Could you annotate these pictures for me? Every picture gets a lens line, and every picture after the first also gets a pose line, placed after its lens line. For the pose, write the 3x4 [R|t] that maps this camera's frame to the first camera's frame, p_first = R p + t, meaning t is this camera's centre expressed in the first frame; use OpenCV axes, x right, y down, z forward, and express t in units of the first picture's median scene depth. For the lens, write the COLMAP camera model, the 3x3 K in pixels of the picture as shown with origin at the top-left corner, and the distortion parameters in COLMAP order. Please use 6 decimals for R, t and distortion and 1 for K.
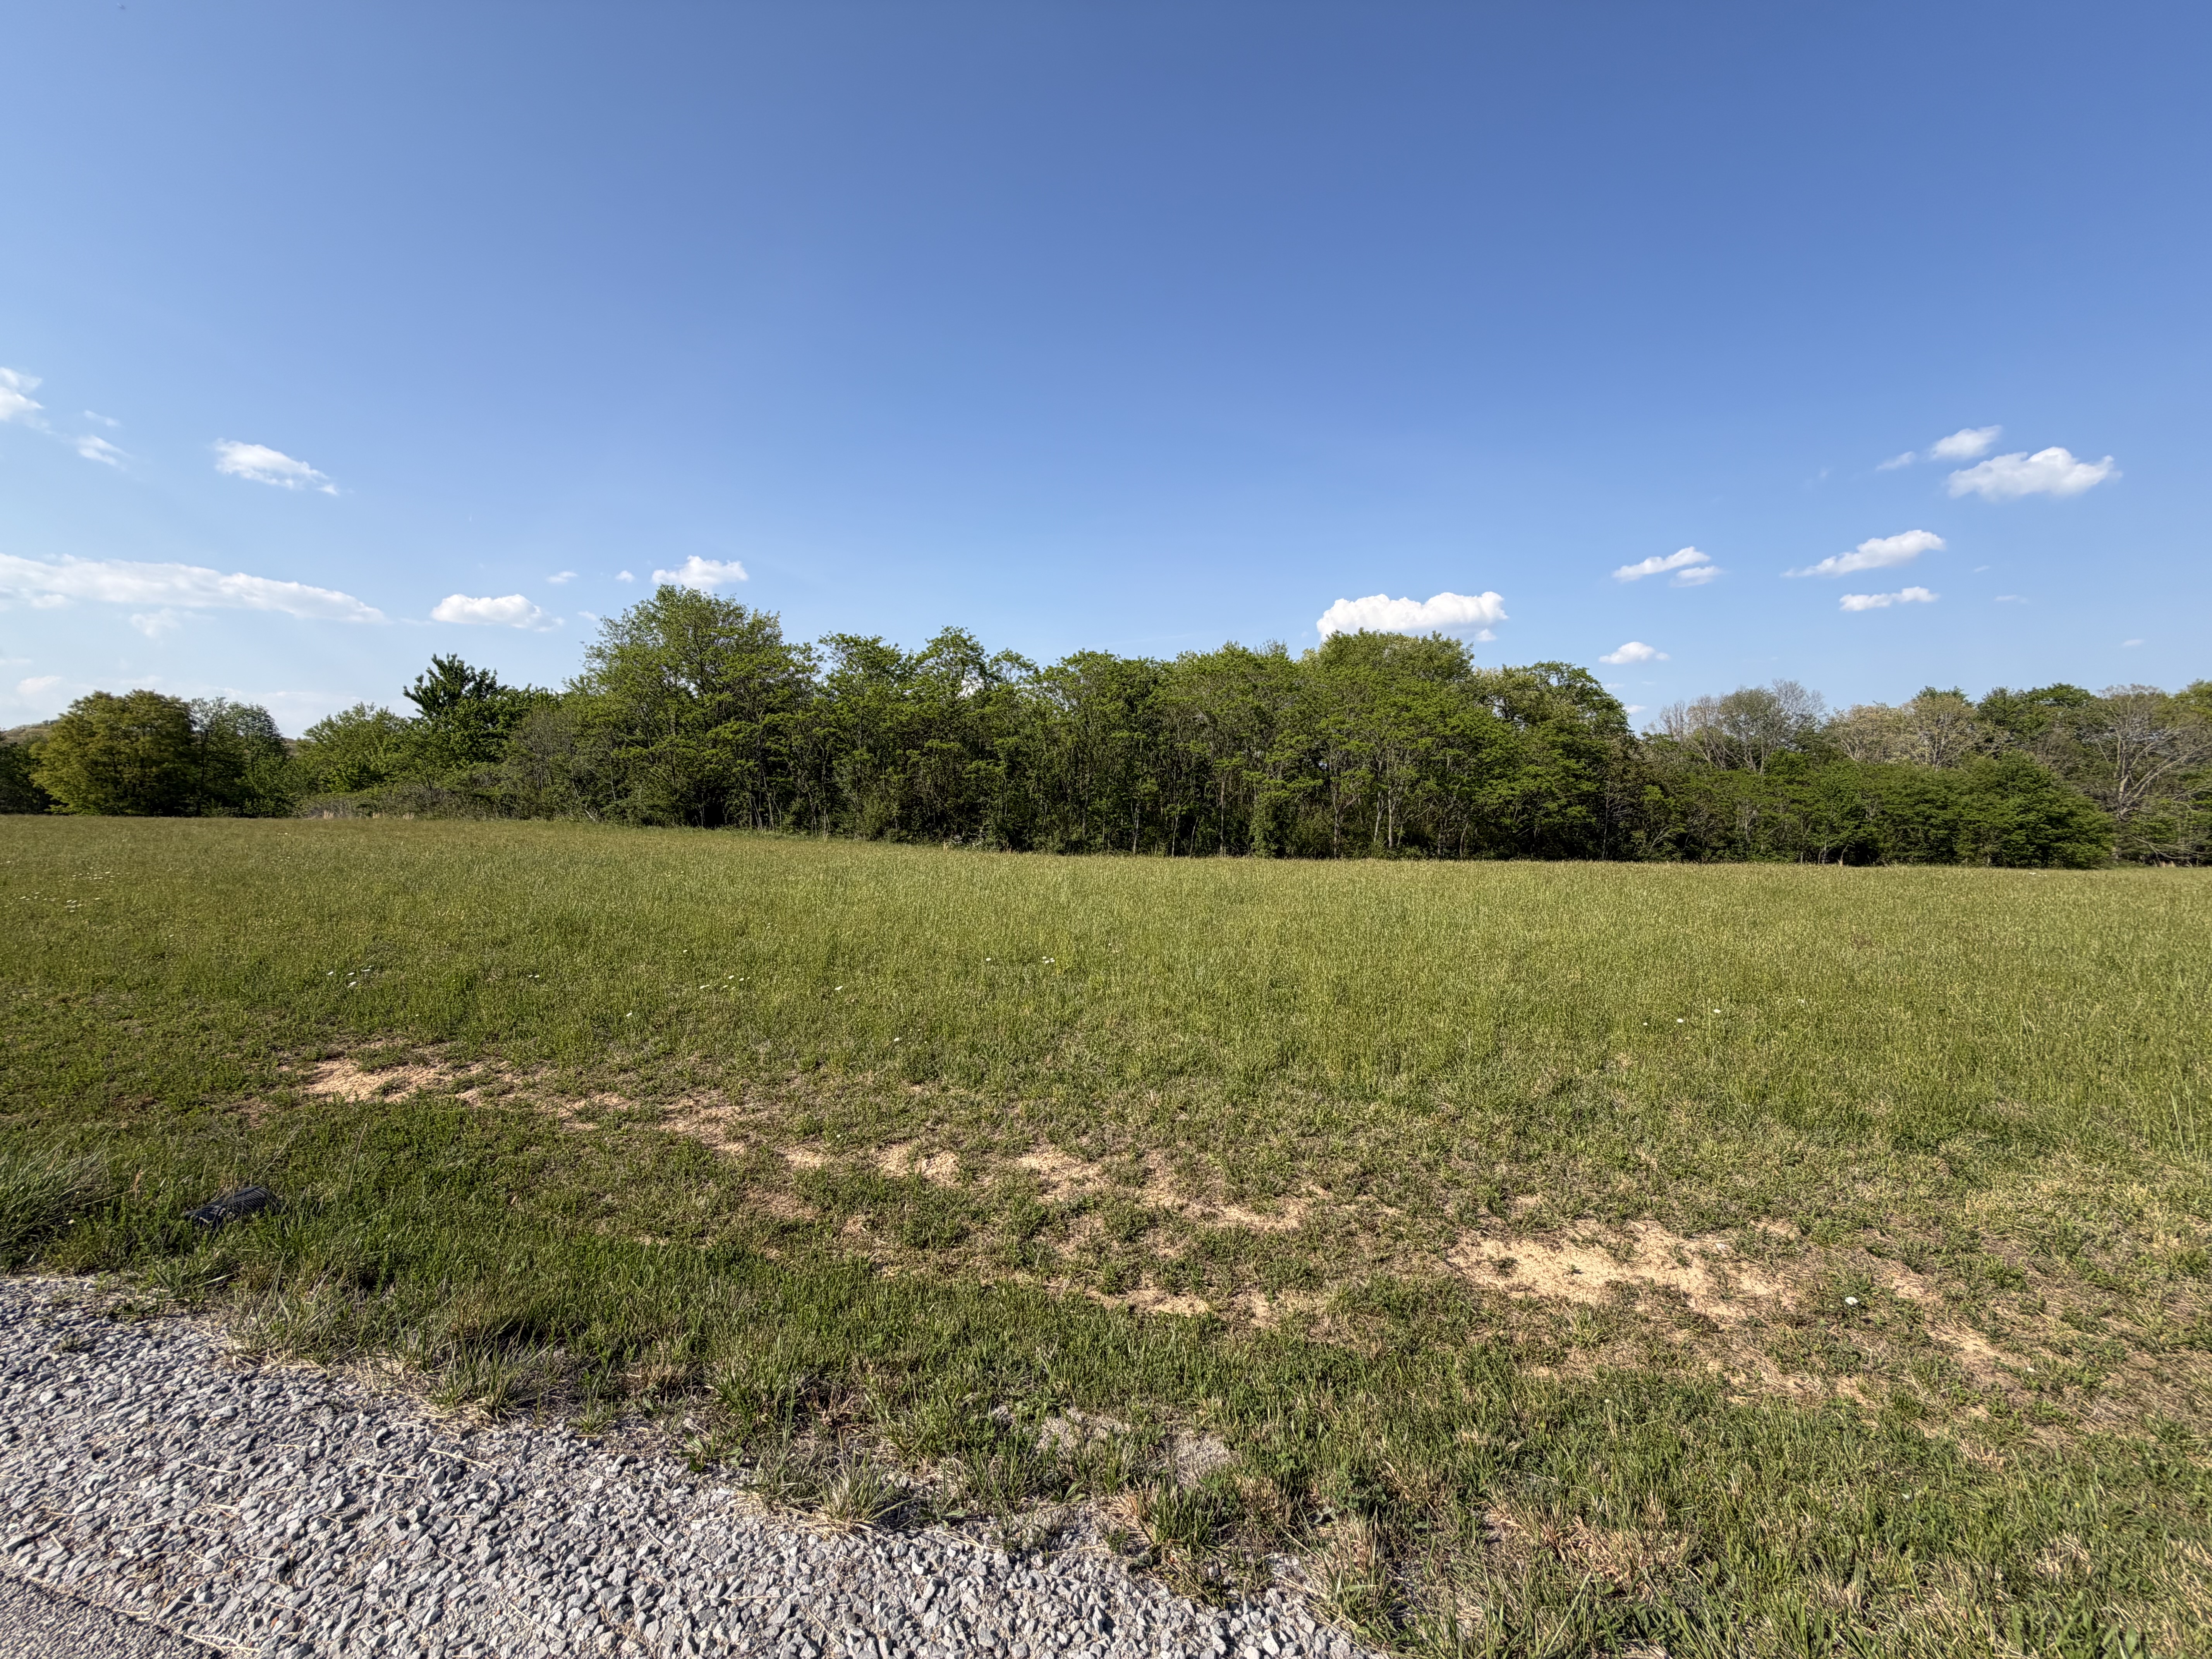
lens RADIAL K [[913.4, 0, 1116.4], [0, 913.4, 829.1], [0, 0, 1]] dist [0.010786, -0.000588]
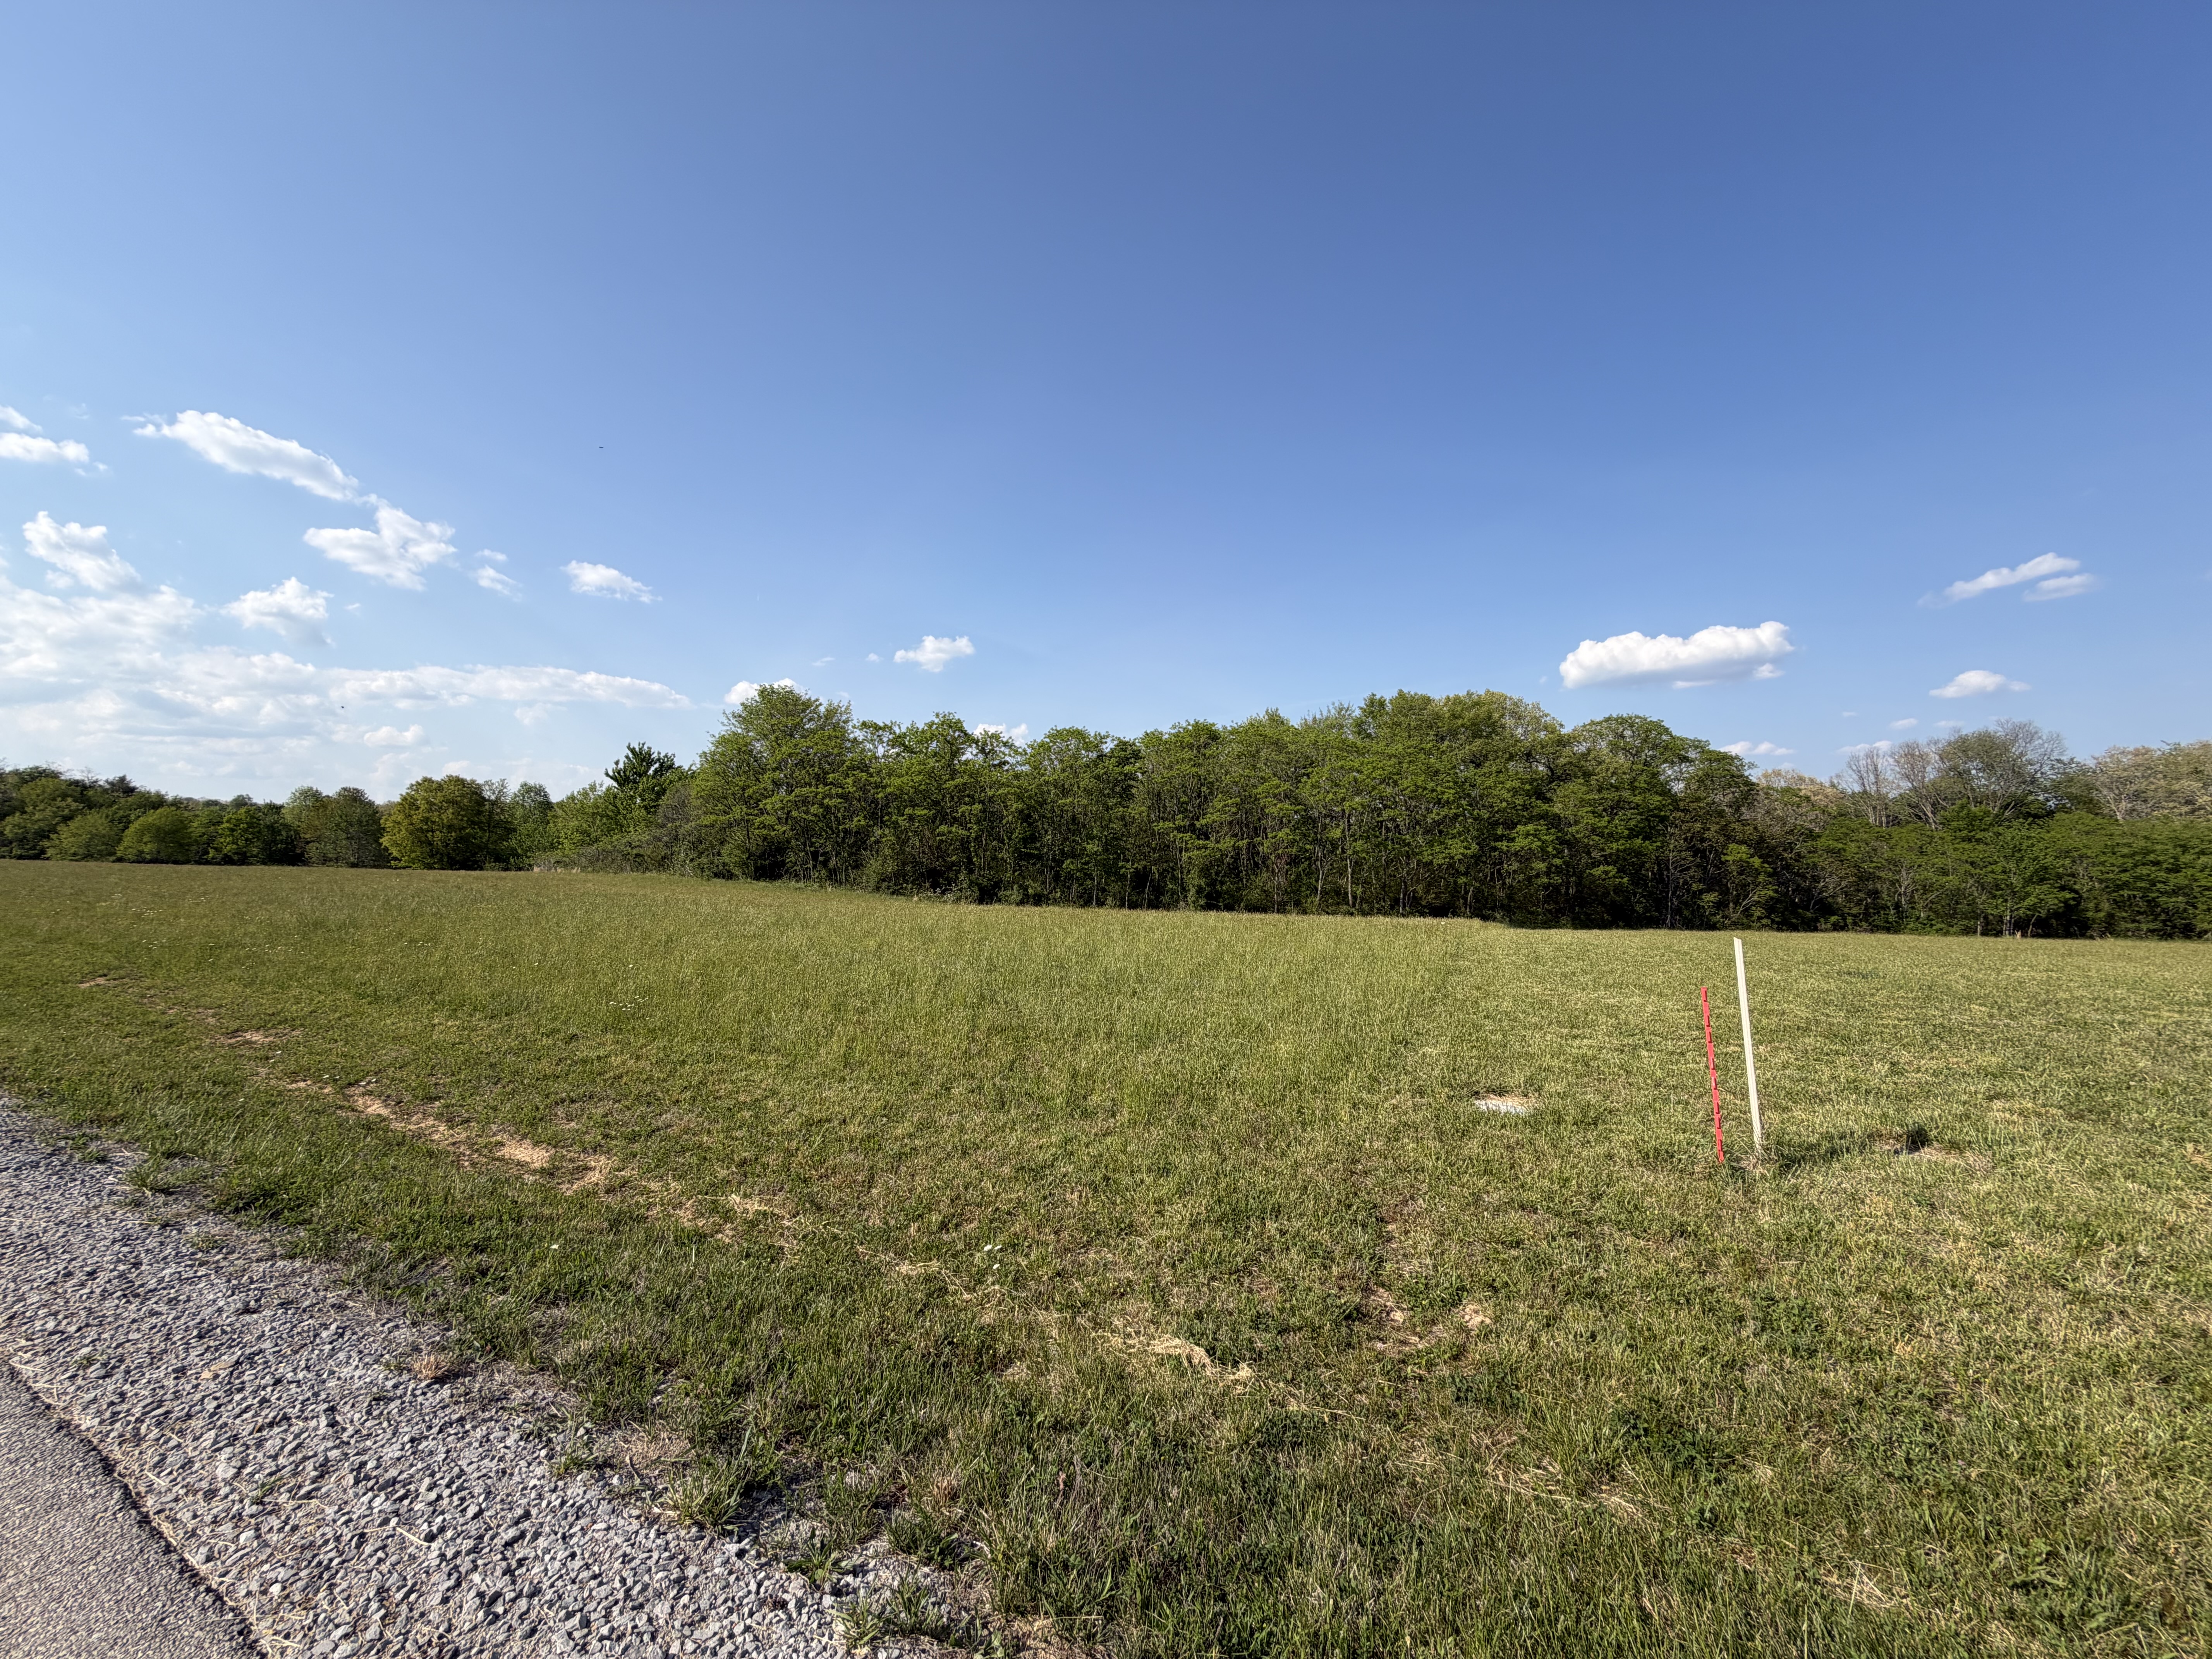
lens RADIAL K [[913.4, 0, 1109.0], [0, 913.4, 883.4], [0, 0, 1]] dist [0.010786, -0.000588]
pose [[0.969937, 0.009295, -0.243180, 0.192236], [-0.010462, 0.999939, -0.003507, 0.001287], [0.243133, 0.005946, 0.969975, -0.057573]]
